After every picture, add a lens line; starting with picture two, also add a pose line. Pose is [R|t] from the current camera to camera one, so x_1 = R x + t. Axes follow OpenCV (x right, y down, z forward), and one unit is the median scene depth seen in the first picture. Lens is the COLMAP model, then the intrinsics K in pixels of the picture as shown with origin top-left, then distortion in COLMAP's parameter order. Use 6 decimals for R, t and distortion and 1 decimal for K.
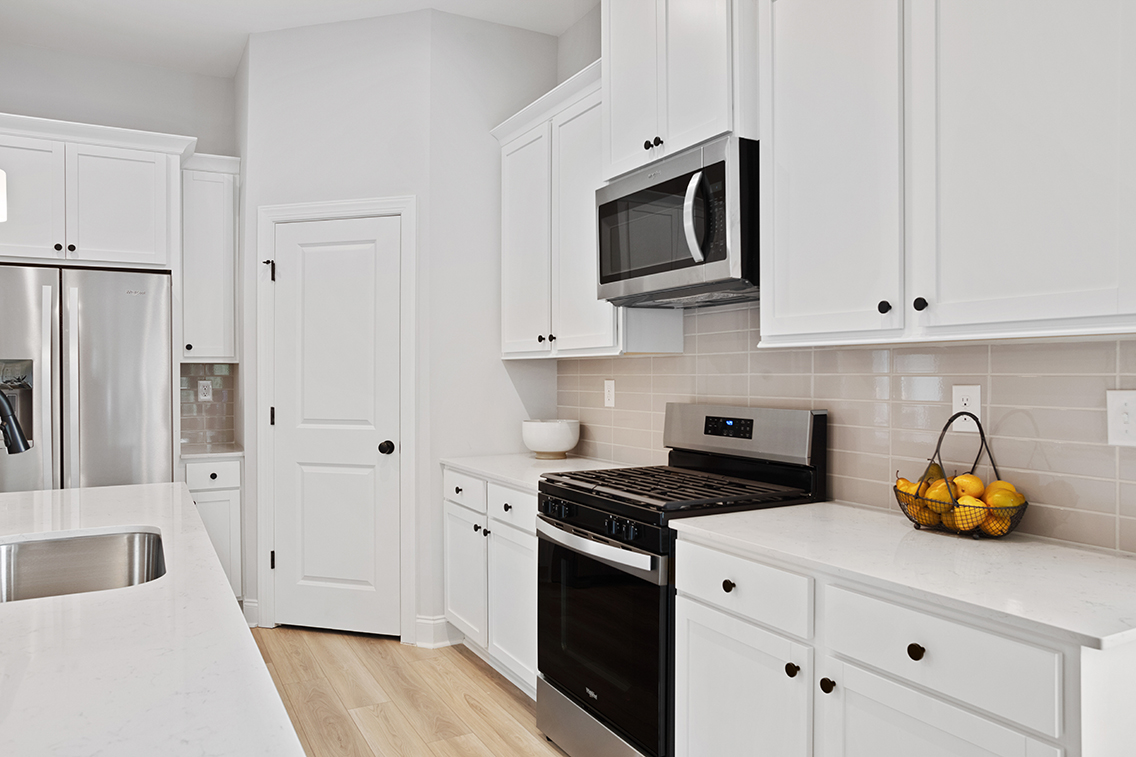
lens RADIAL K [[790.9, 0, 565.9], [0, 790.9, 376.2], [0, 0, 1]] dist [-0.041119, 0.026936]
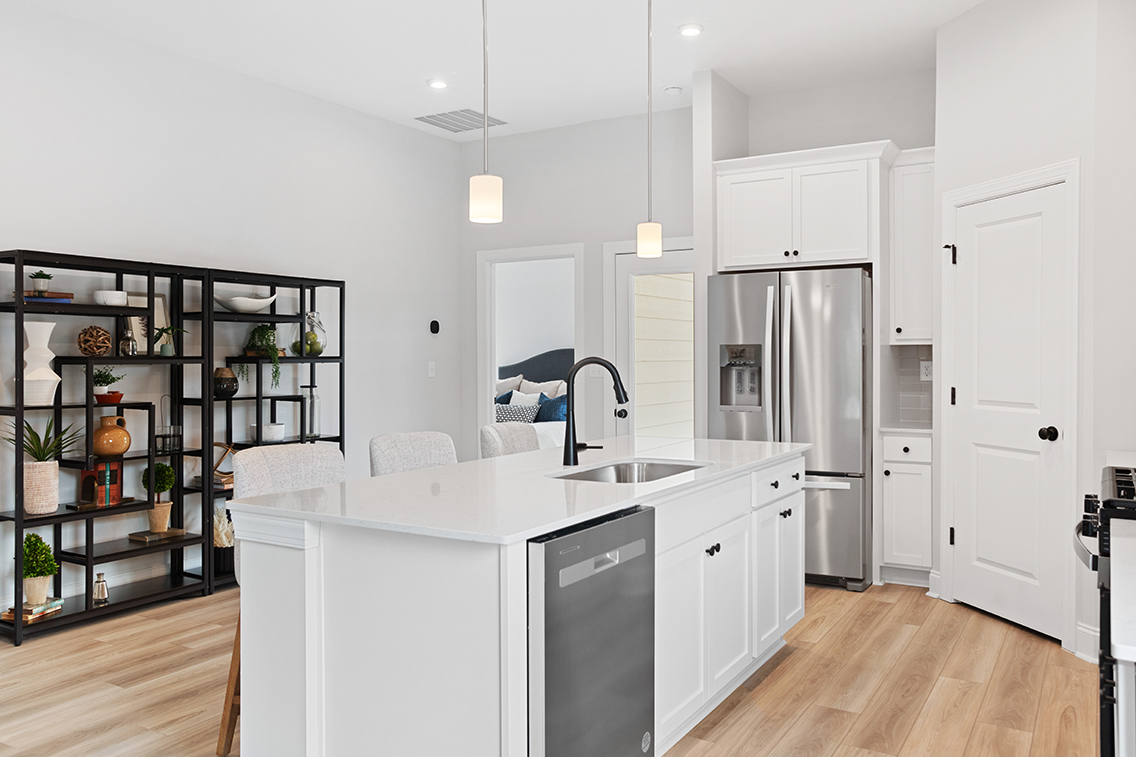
lens RADIAL K [[902.2, 0, 567.4], [0, 902.2, 359.4], [0, 0, 1]] dist [0.009601, 0.013618]
pose [[0.504778, 0.004098, -0.863239, 0.498637], [-0.000969, 0.999991, 0.004180, -0.002027], [0.863248, -0.001273, 0.504778, -0.039143]]
